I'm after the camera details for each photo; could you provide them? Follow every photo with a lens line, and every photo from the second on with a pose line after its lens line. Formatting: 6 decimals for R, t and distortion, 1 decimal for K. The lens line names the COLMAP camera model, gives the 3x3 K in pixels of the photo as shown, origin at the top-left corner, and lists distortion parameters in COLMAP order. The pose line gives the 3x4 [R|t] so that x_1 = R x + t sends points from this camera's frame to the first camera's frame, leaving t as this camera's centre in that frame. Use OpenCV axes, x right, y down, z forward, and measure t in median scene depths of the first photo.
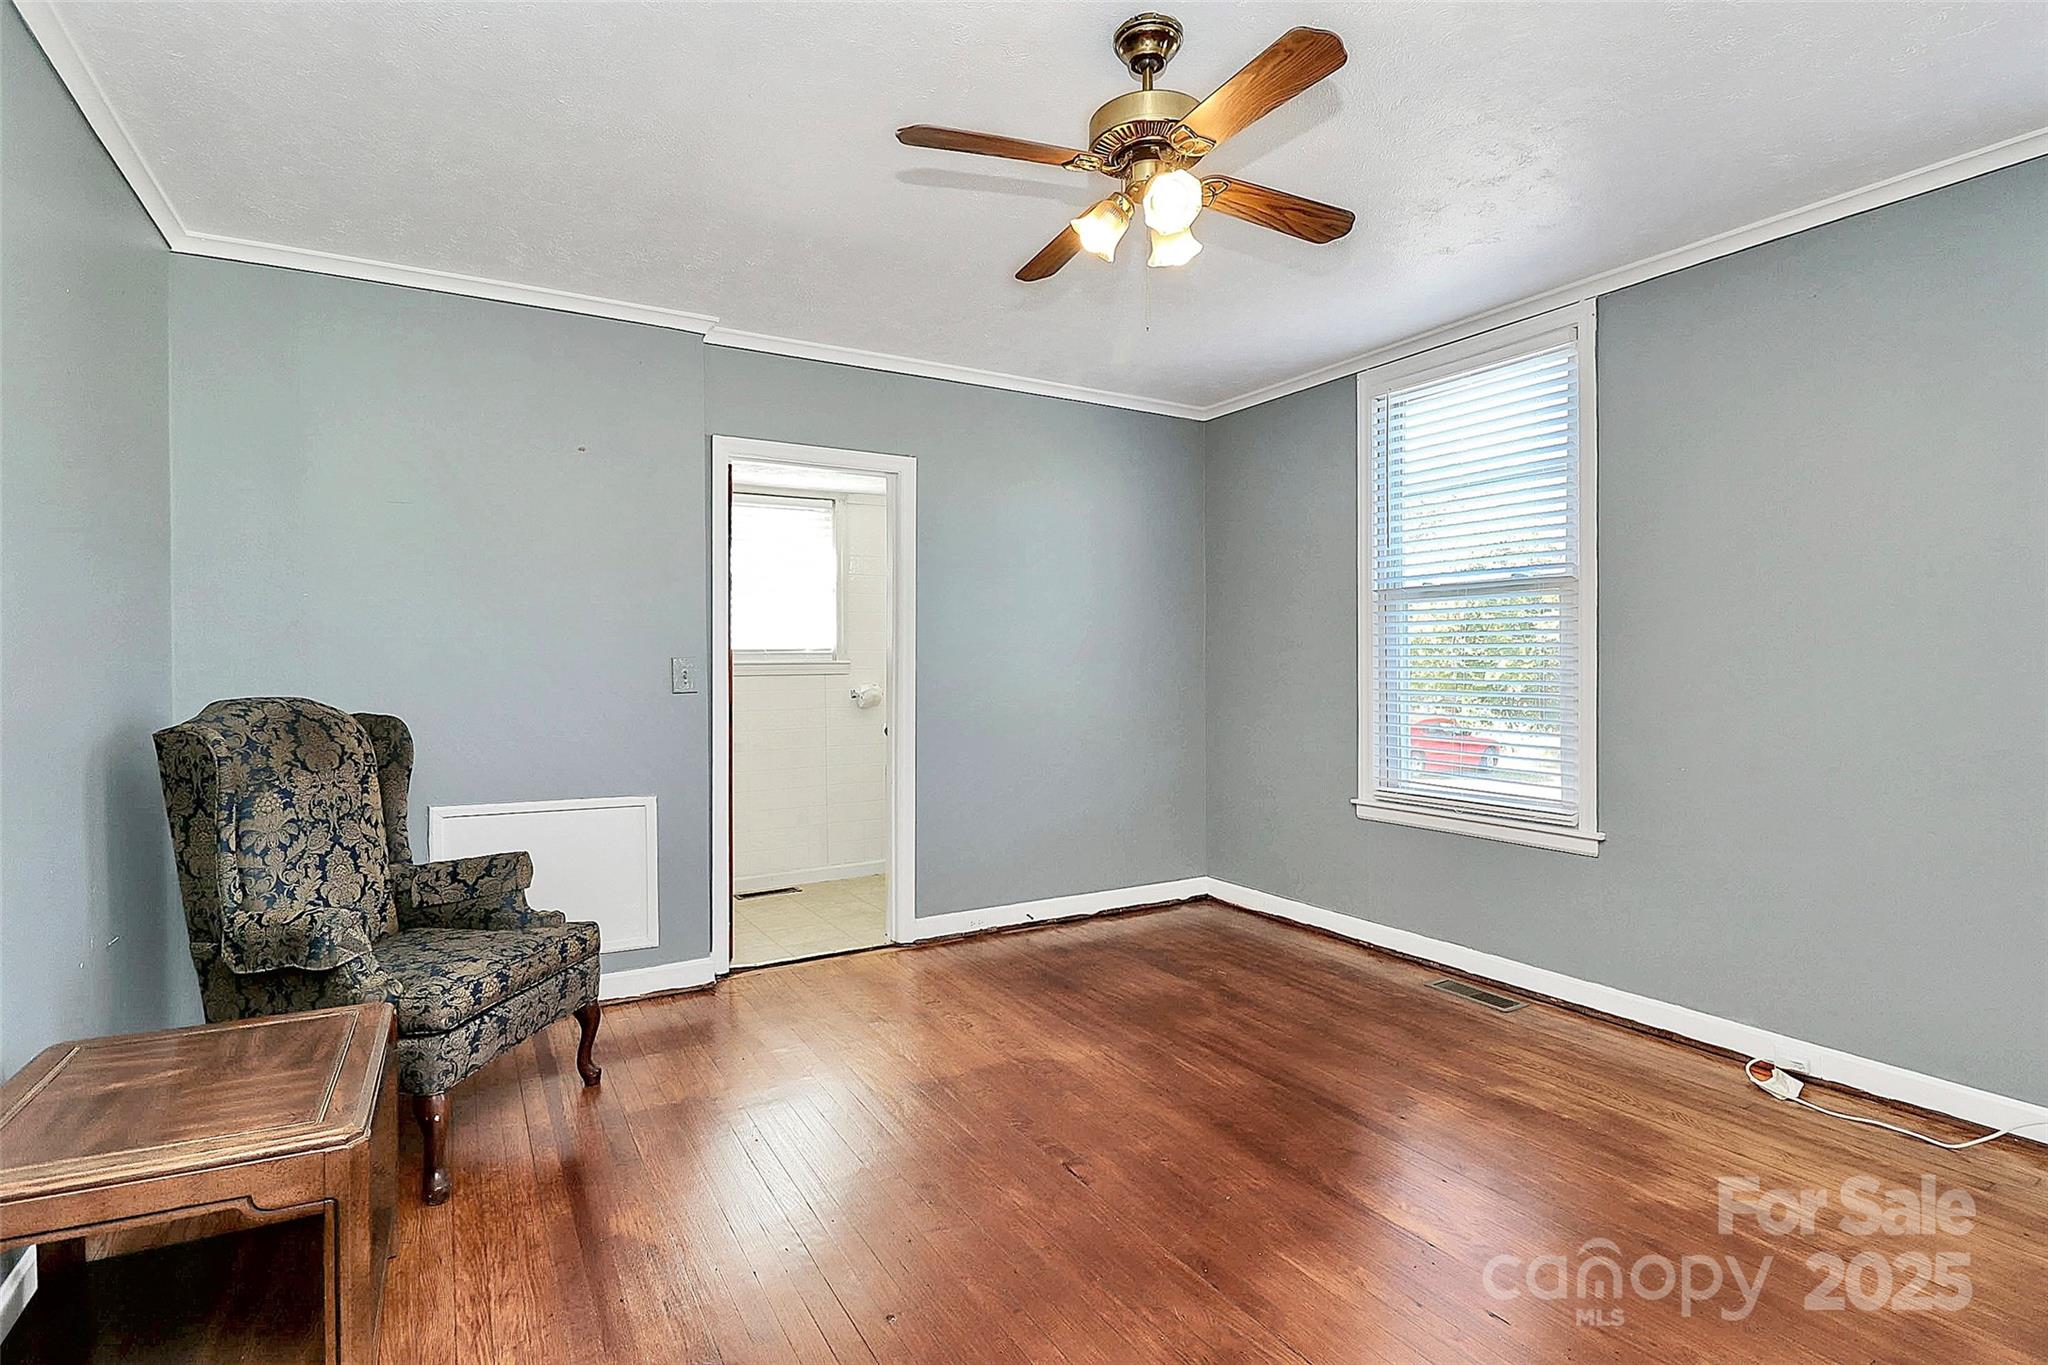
lens RADIAL K [[985.0, 0, 1034.4], [0, 985.0, 673.5], [0, 0, 1]] dist [0.000300, 0.000150]
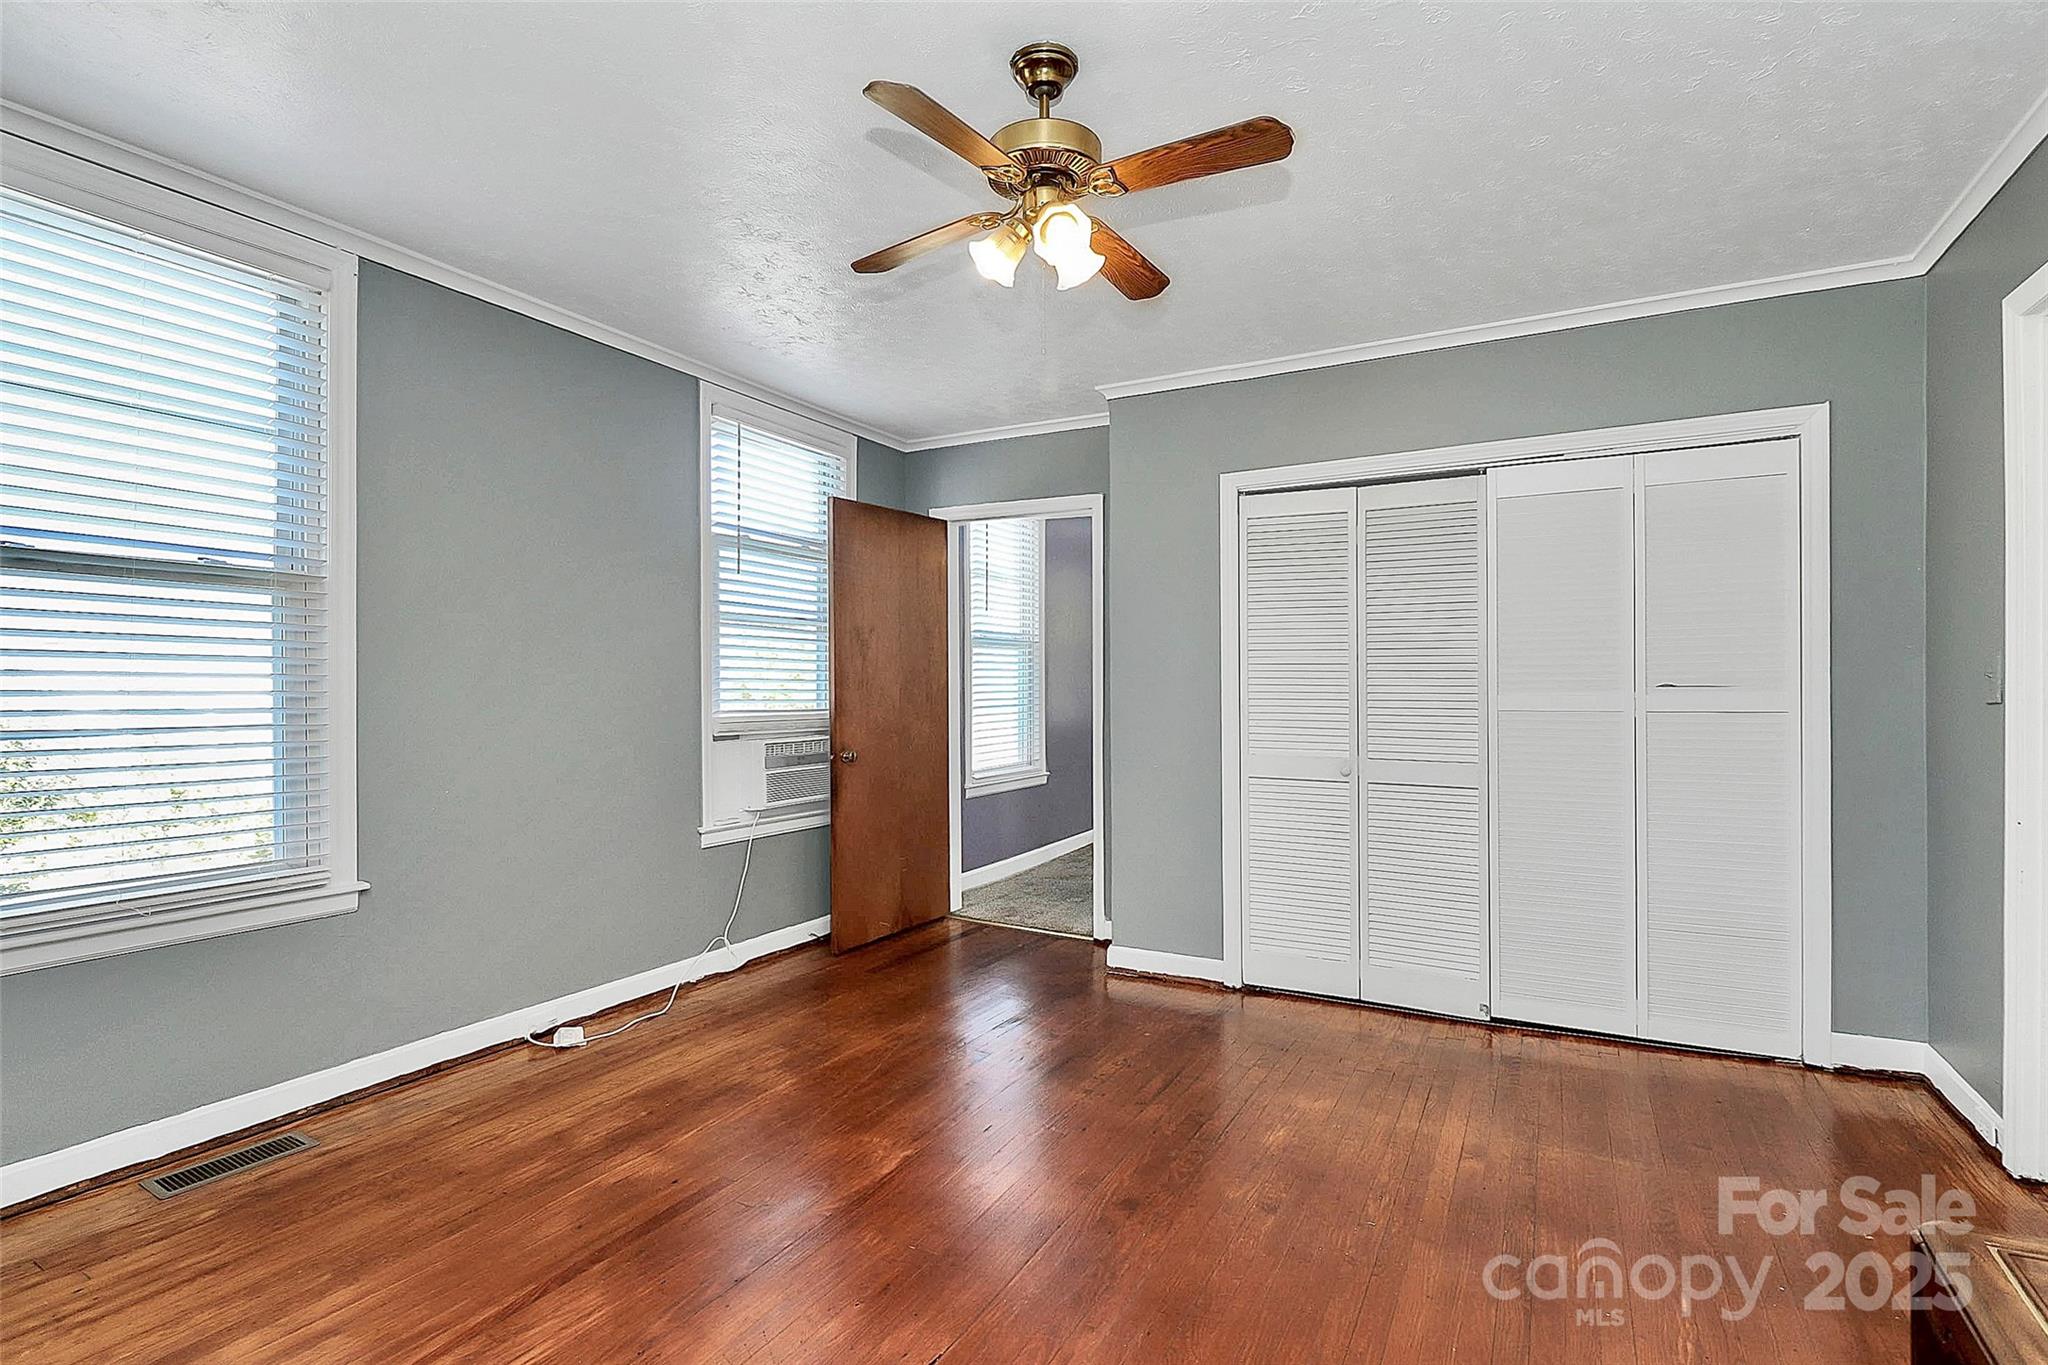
lens RADIAL K [[965.7, 0, 1024.0], [0, 965.7, 682.5], [0, 0, 1]] dist [0.002786, -0.000171]
pose [[-0.498474, 0.005763, 0.866885, -0.477736], [0.002808, 0.999983, -0.005033, -0.006651], [-0.866900, -0.000075, -0.498482, 0.978567]]
